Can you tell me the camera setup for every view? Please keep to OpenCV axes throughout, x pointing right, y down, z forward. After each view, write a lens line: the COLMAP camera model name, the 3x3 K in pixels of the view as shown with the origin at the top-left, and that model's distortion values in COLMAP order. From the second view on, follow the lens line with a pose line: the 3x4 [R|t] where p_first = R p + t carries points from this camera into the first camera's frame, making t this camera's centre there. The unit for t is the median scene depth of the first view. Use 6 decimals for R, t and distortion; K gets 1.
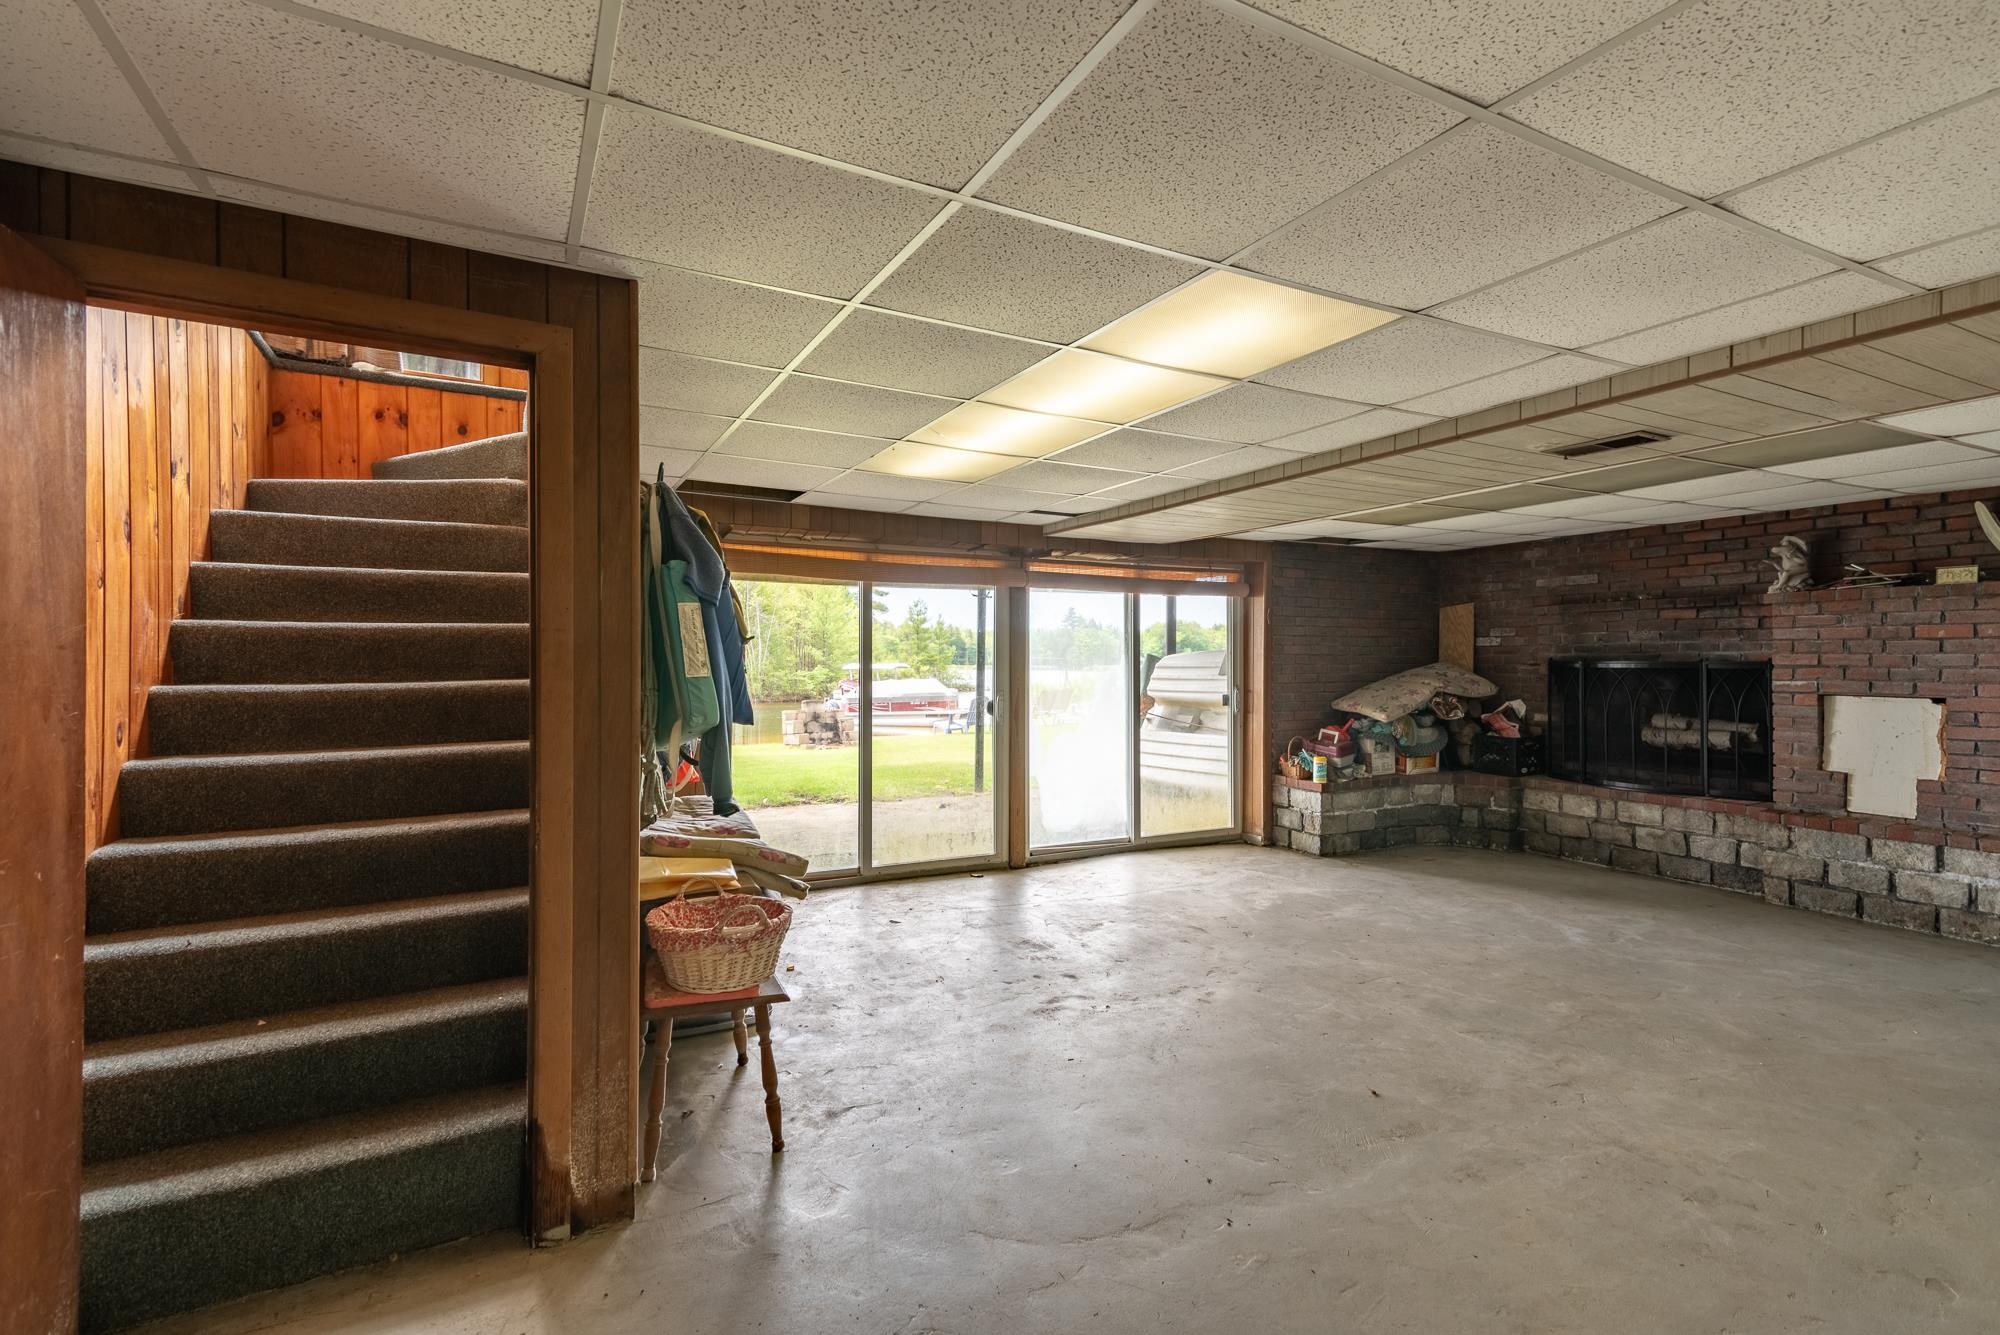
lens RADIAL K [[920.1, 0, 983.6], [0, 920.1, 683.7], [0, 0, 1]] dist [0.019017, 0.000099]
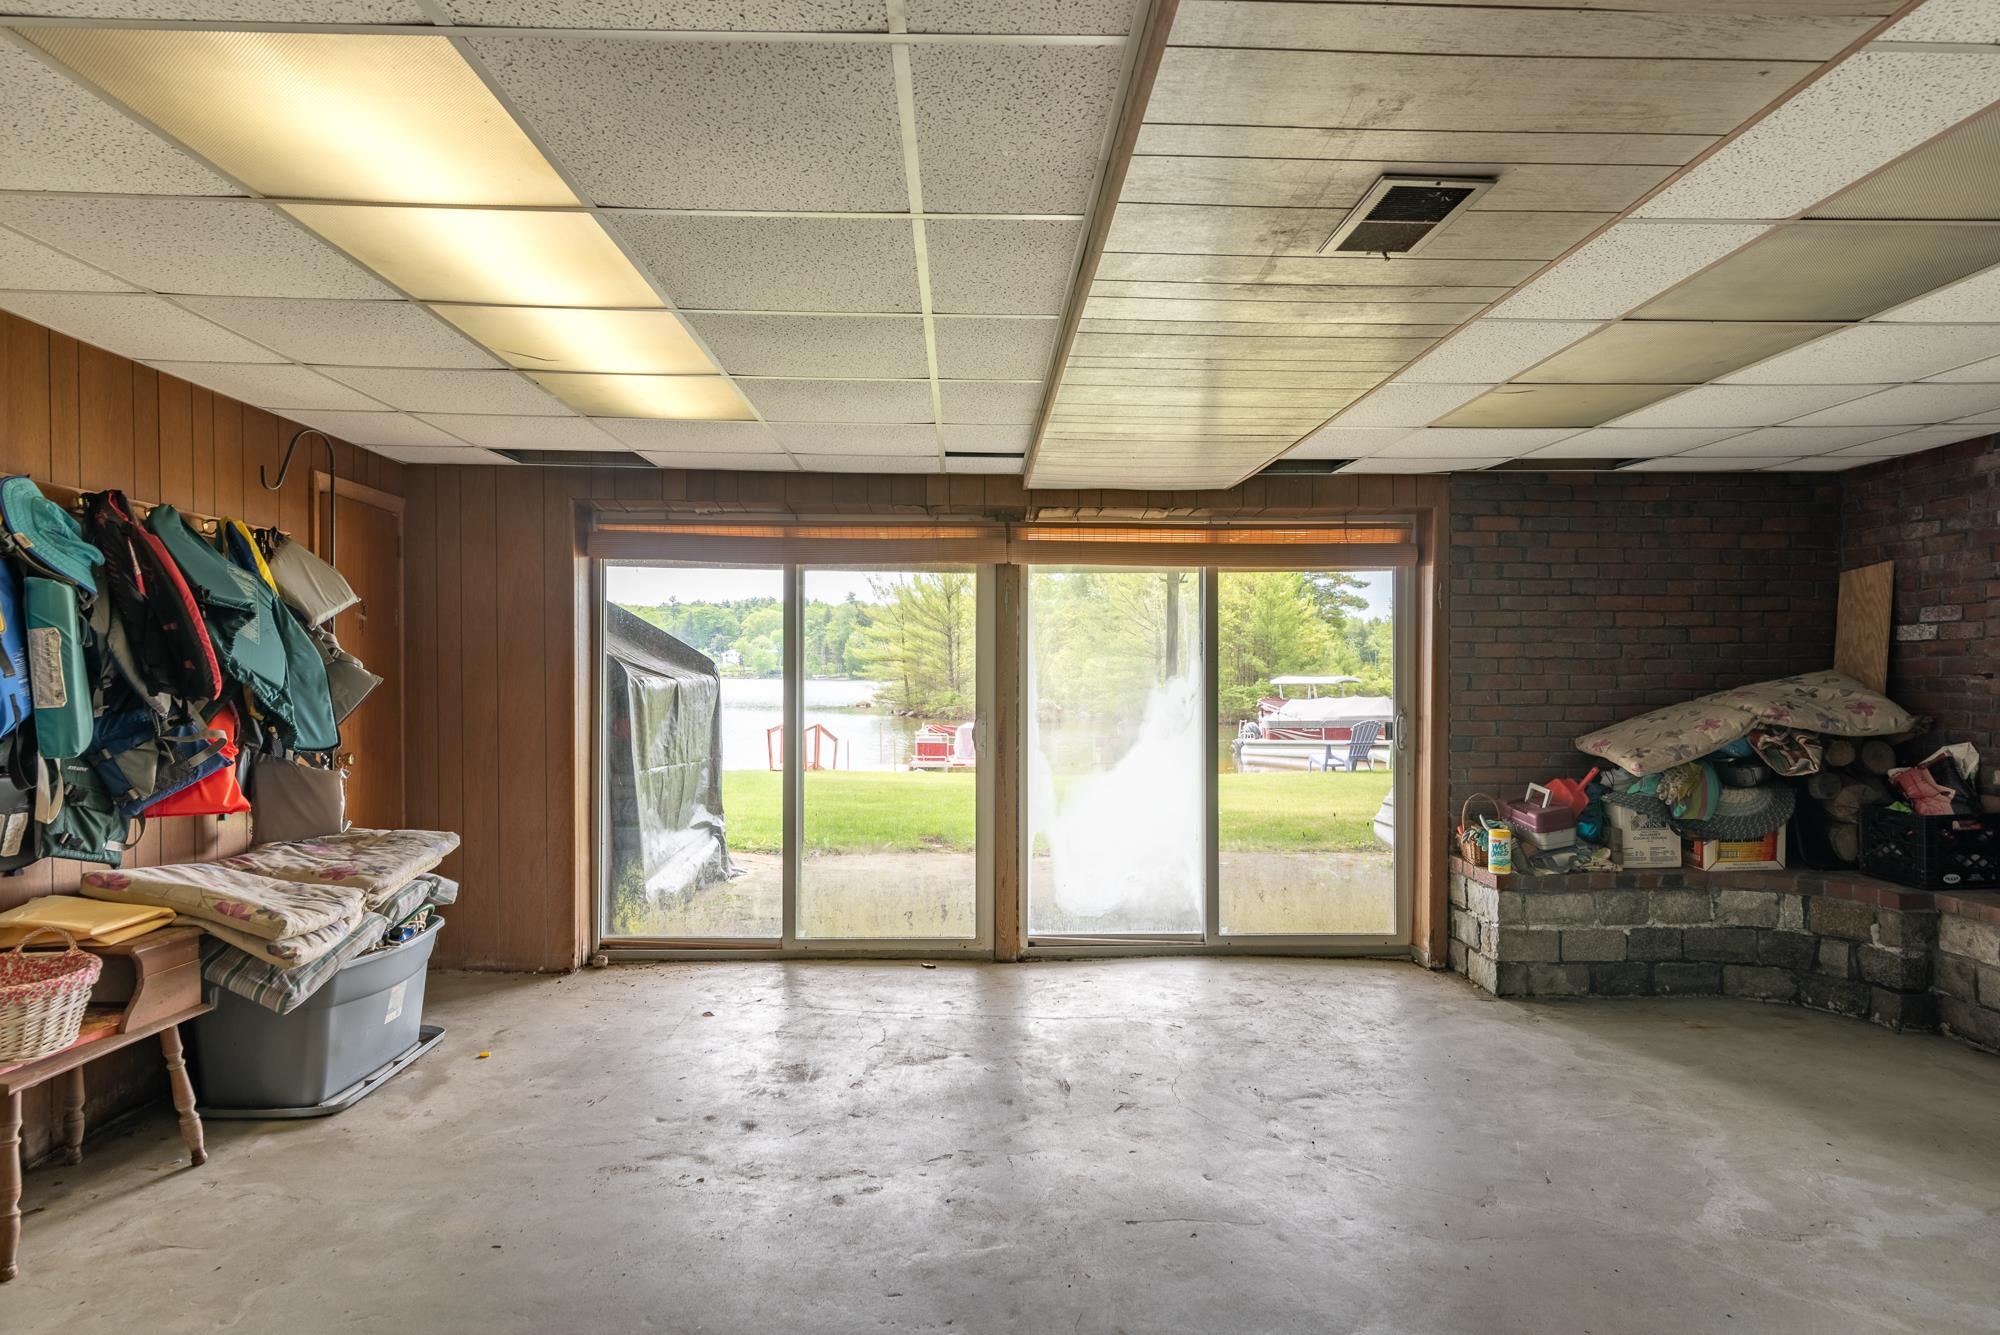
lens RADIAL K [[1145.7, 0, 1015.9], [0, 1145.7, 704.1], [0, 0, 1]] dist [0.001700, 0.001120]
pose [[0.901651, 0.012243, -0.432291, 0.401377], [-0.011407, 0.999925, 0.004528, -0.001484], [0.432314, 0.000848, 0.901723, 0.199188]]
